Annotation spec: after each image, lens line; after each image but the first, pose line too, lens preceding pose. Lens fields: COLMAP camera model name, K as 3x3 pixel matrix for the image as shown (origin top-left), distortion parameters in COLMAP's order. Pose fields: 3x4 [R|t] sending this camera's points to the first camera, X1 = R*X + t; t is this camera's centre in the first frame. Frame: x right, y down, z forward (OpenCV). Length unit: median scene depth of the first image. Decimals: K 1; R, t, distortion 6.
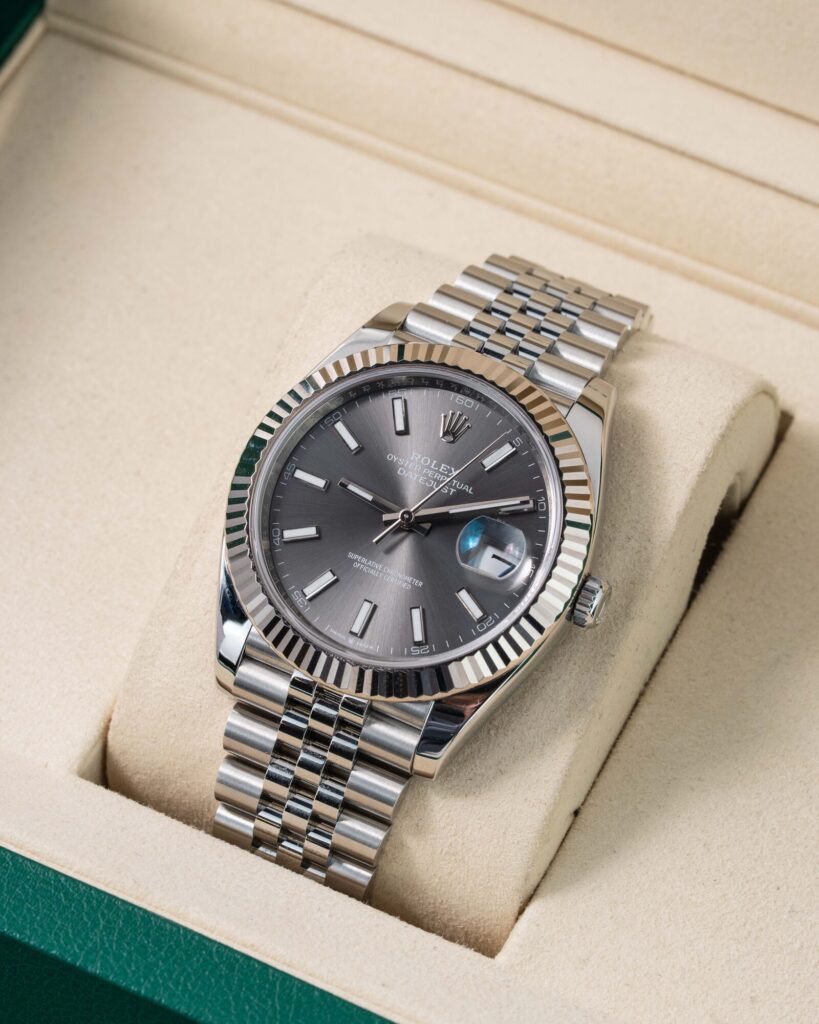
lens RADIAL K [[4165.0, 0, 408.3], [0, 4165.0, 514.0], [0, 0, 1]] dist [-0.040399, 0.000000]
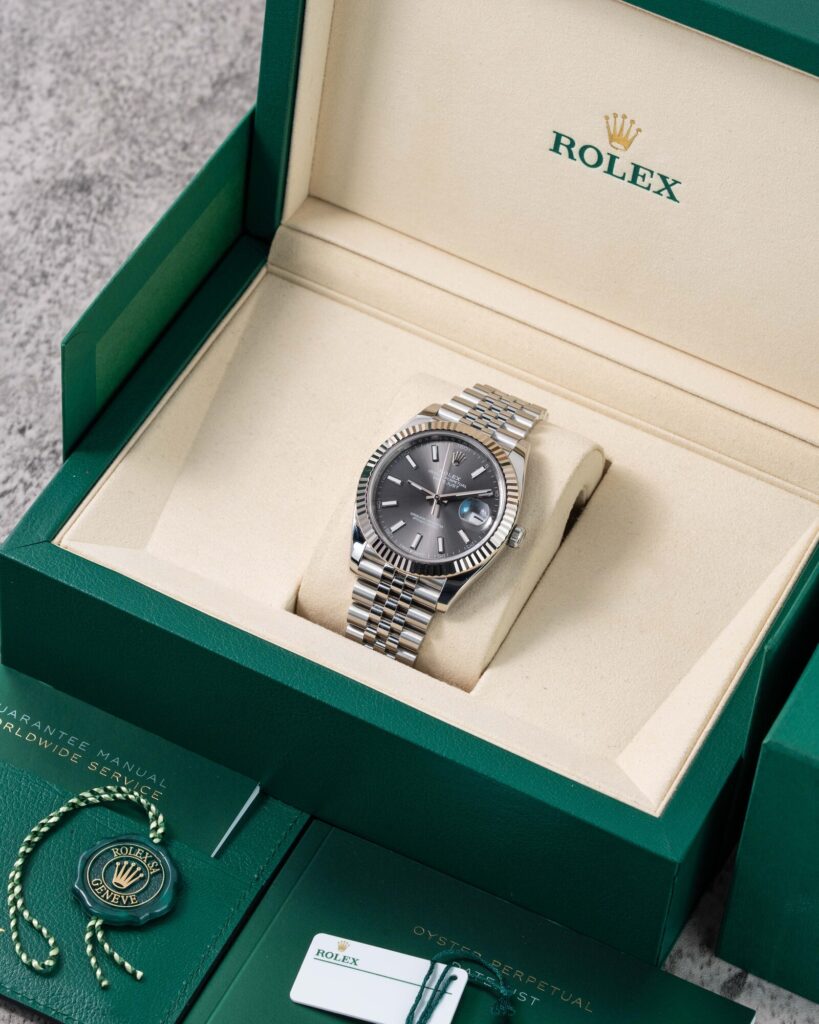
lens RADIAL K [[4165.0, 0, 410.4], [0, 4165.0, 510.9], [0, 0, 1]] dist [-0.040399, 0.000000]
pose [[0.999275, 0.031662, 0.021138, -0.061410], [-0.030867, 0.998841, -0.036934, 0.090533], [-0.022283, 0.036255, 0.999094, -1.242670]]
